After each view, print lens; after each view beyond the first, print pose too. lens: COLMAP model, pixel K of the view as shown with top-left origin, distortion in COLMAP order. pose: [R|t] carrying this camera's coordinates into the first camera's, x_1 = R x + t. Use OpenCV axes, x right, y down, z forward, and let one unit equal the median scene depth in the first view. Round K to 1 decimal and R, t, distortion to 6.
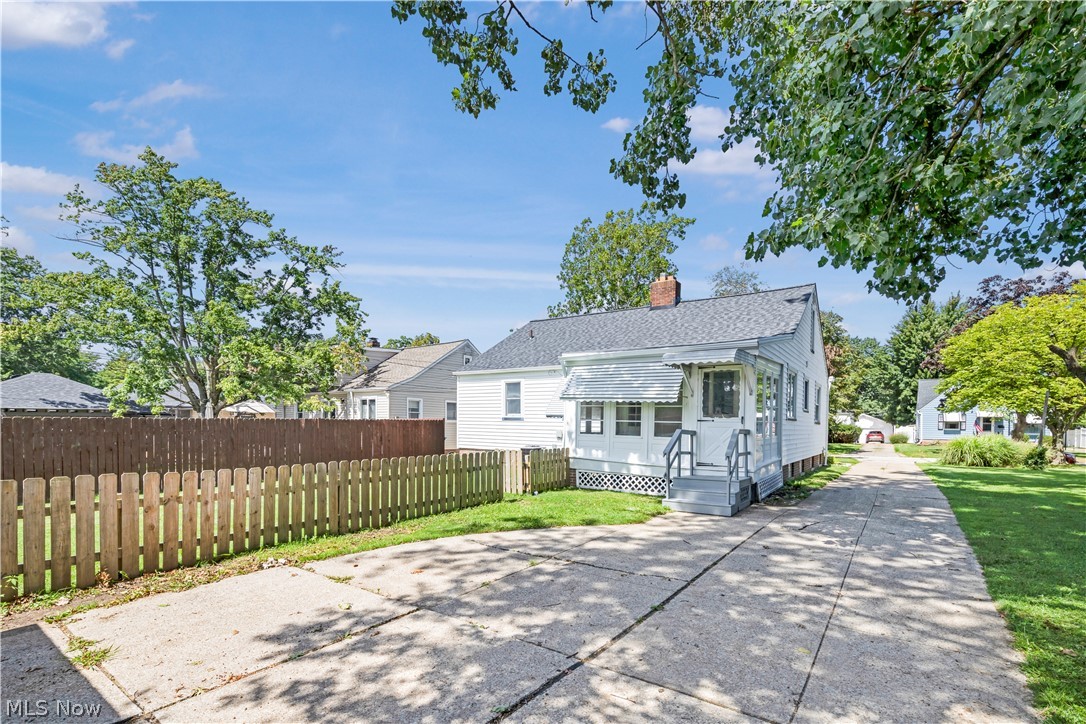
lens RADIAL K [[476.1, 0, 544.4], [0, 476.1, 356.2], [0, 0, 1]] dist [-0.000074, 0.000106]
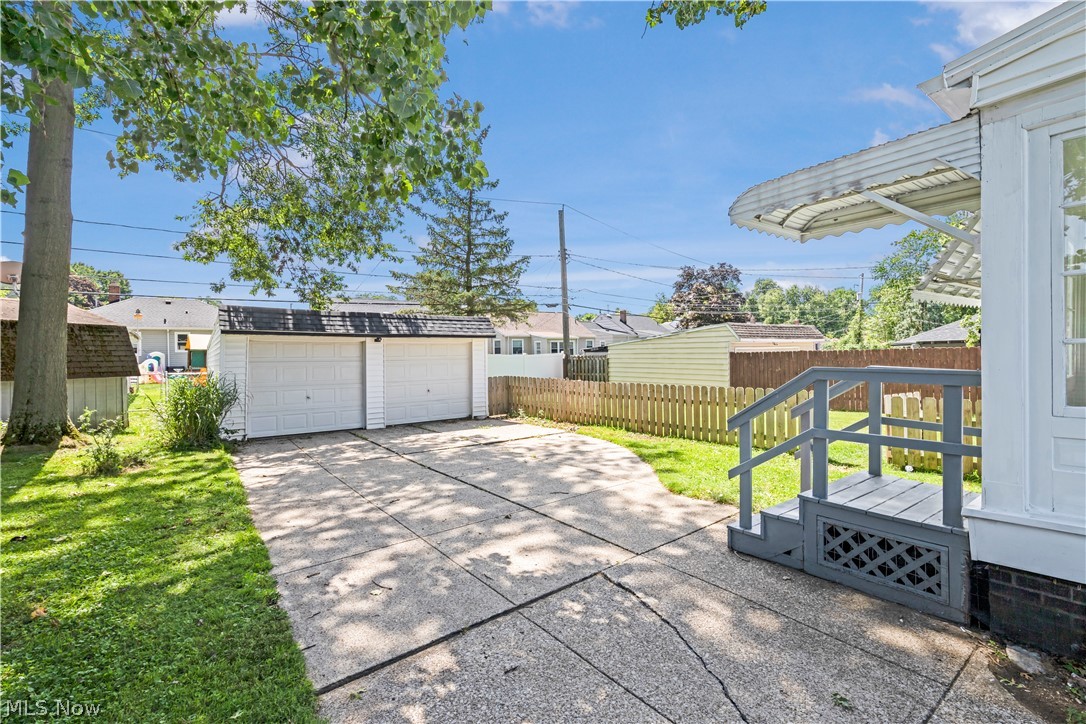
lens RADIAL K [[476.1, 0, 544.4], [0, 476.1, 356.2], [0, 0, 1]] dist [-0.000074, 0.000106]
pose [[-0.282333, -0.007456, -0.959287, 1.339472], [0.148838, 0.987521, -0.051481, 0.215084], [0.947700, -0.157313, -0.277700, 1.461264]]
